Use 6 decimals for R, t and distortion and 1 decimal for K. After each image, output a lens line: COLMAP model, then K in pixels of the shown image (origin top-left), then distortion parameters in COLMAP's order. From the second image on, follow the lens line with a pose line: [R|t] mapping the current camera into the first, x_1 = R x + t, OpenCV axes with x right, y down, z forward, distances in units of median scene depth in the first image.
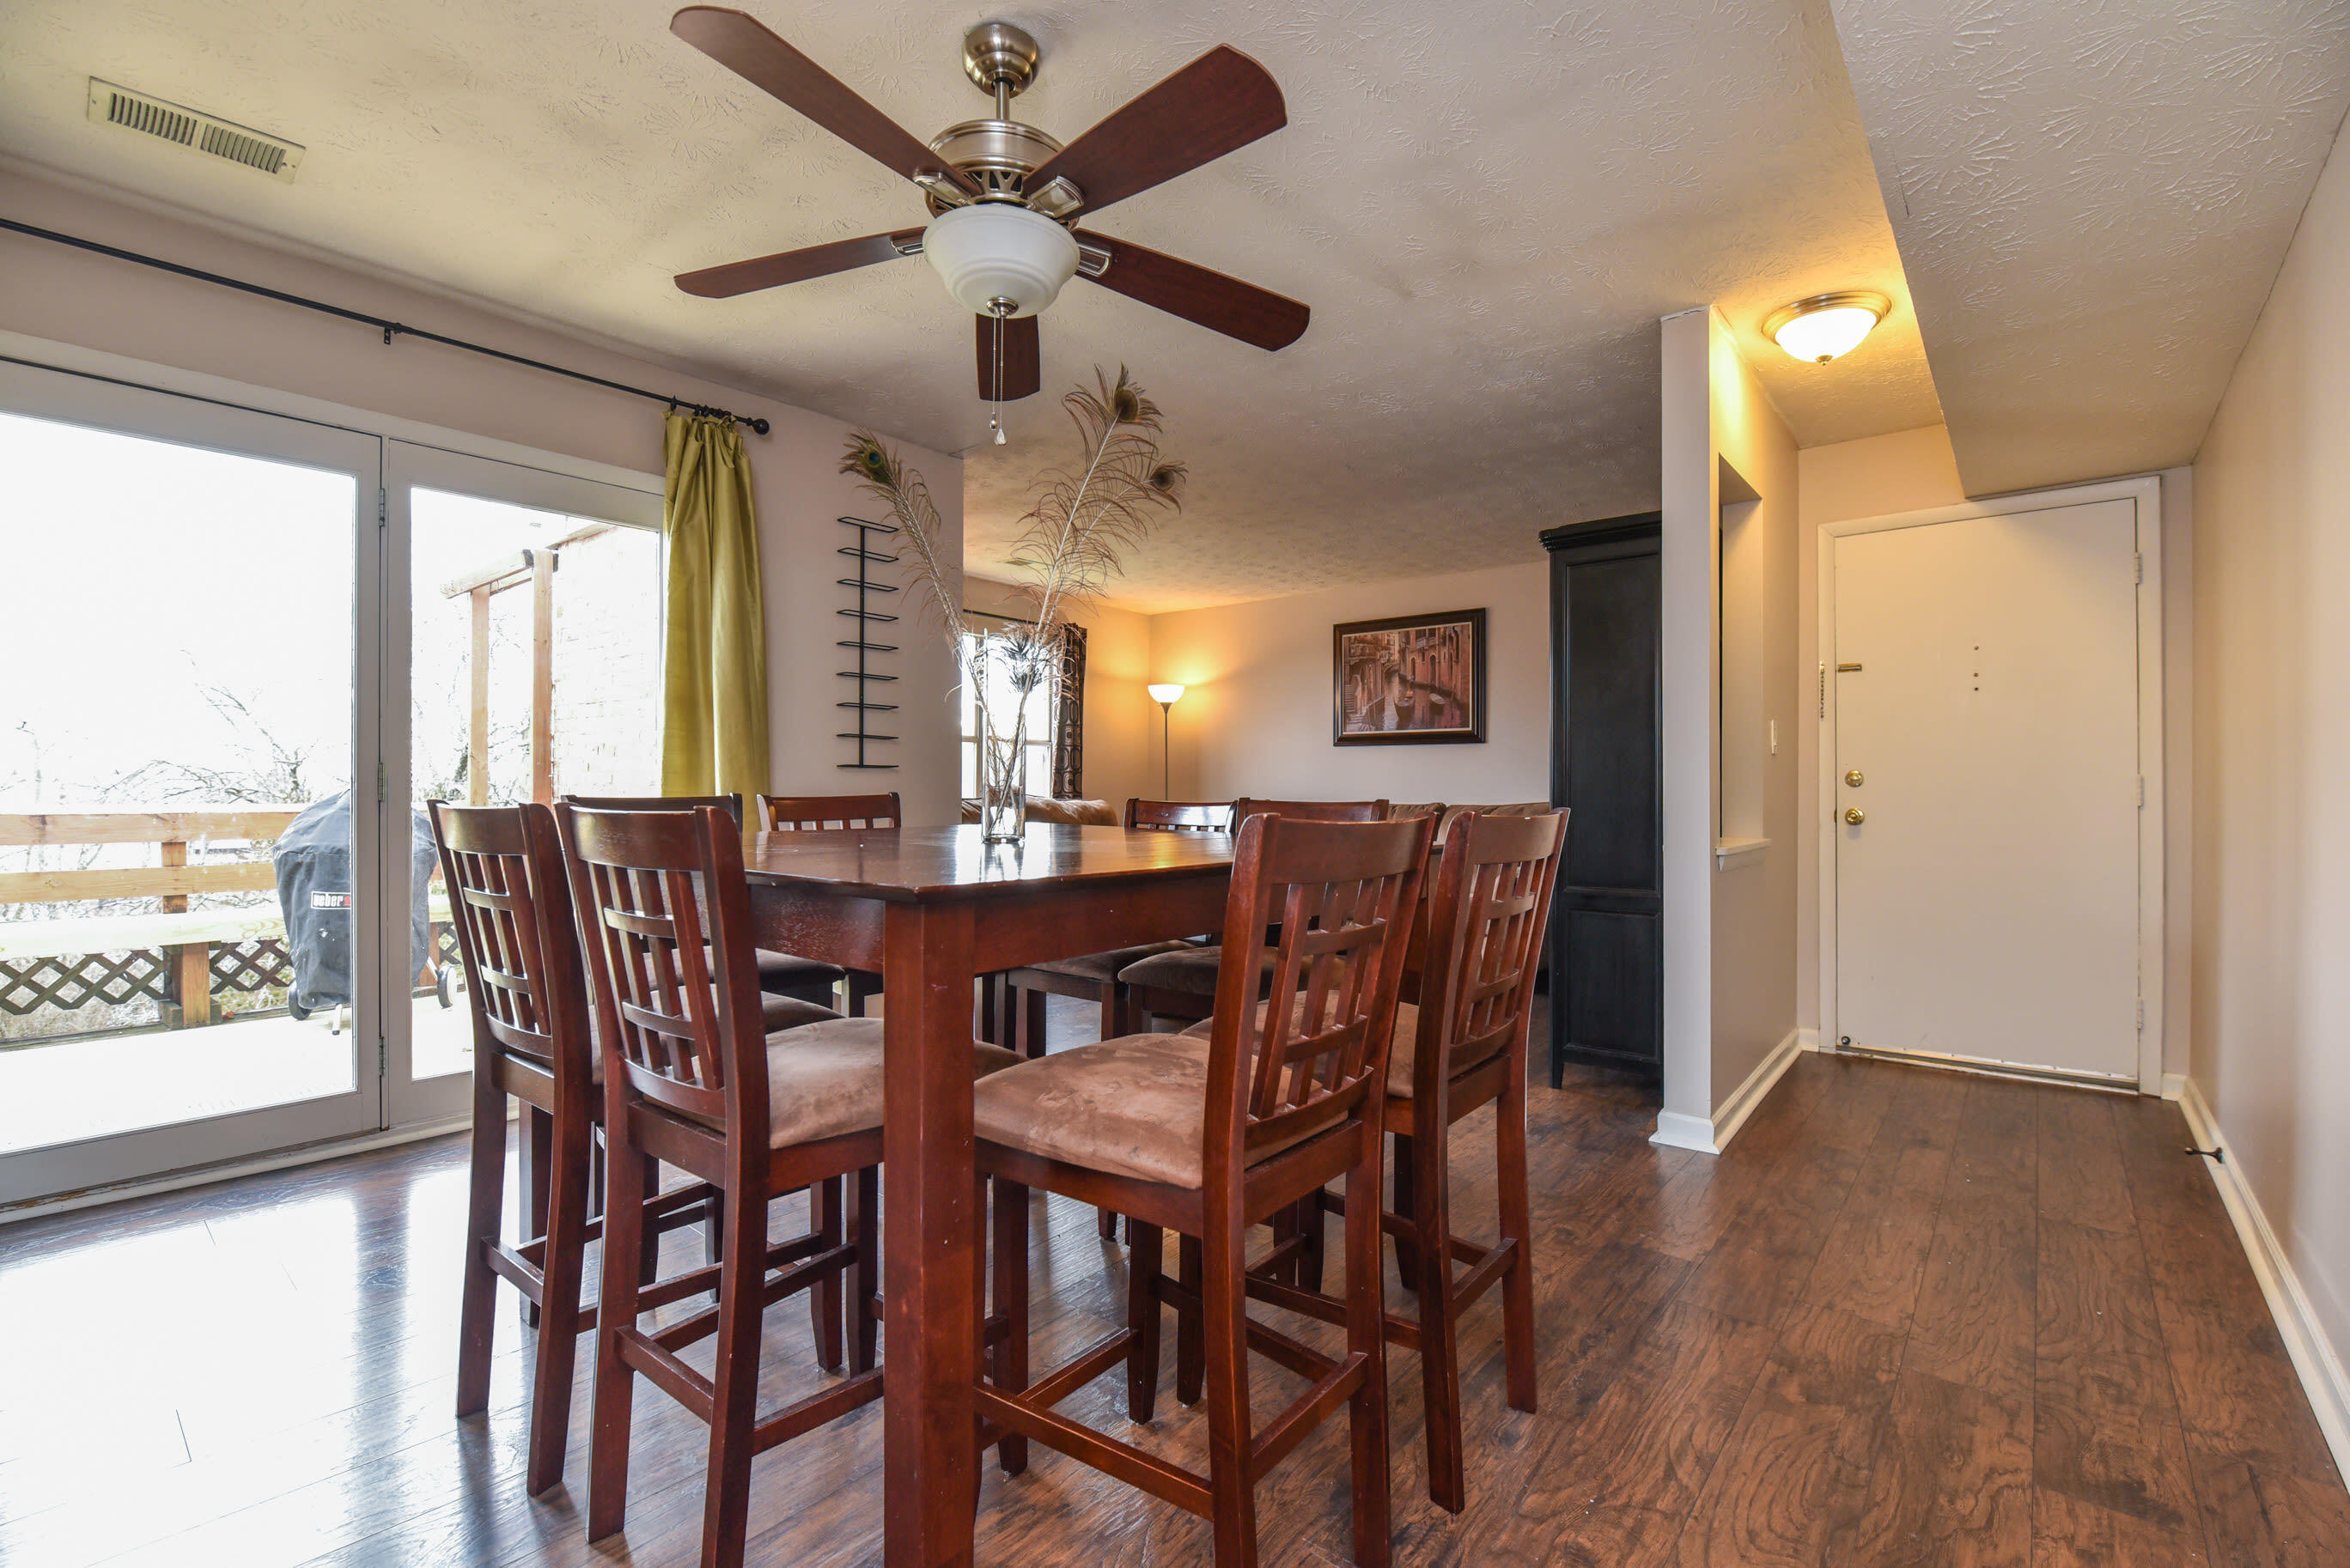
lens RADIAL K [[1023.5, 0, 1179.7], [0, 1023.5, 786.5], [0, 0, 1]] dist [-0.012769, 0.000062]
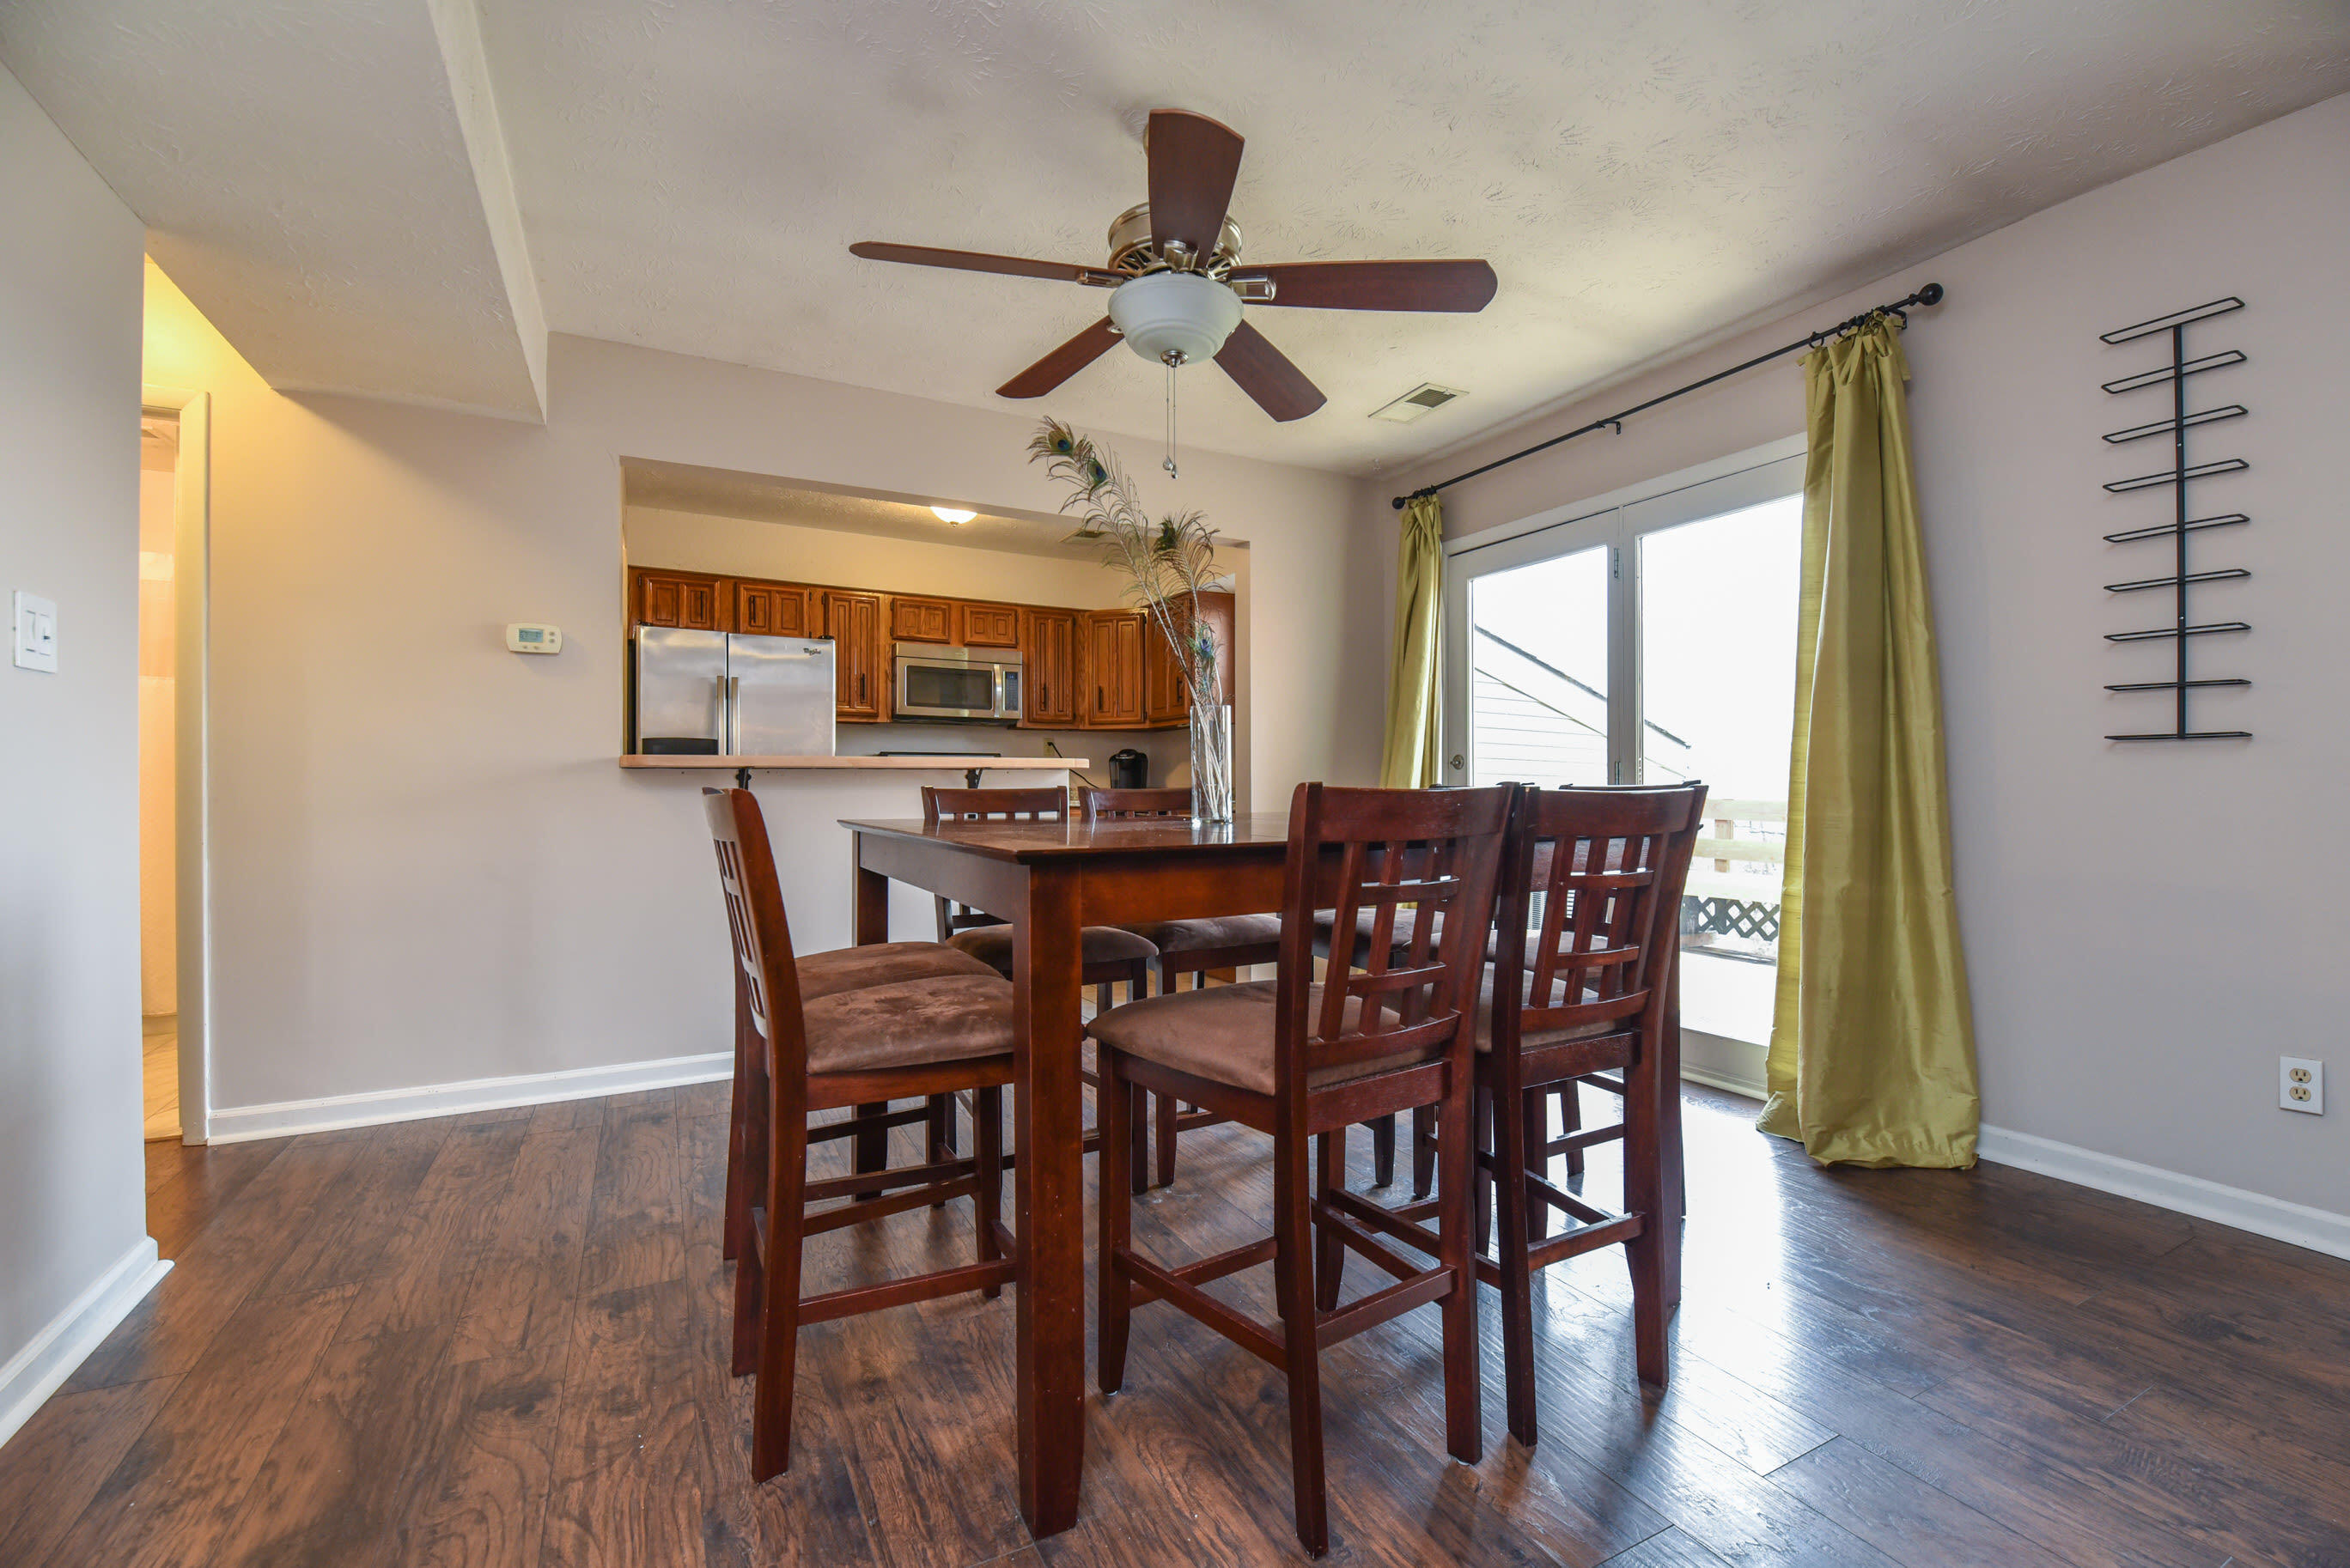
lens RADIAL K [[1023.5, 0, 1225.1], [0, 1023.5, 784.4], [0, 0, 1]] dist [-0.012769, 0.000062]
pose [[-0.352710, -0.003087, -0.935728, 0.614883], [0.006000, 0.999967, -0.005561, 0.011280], [0.935714, -0.007576, -0.352679, 1.012139]]
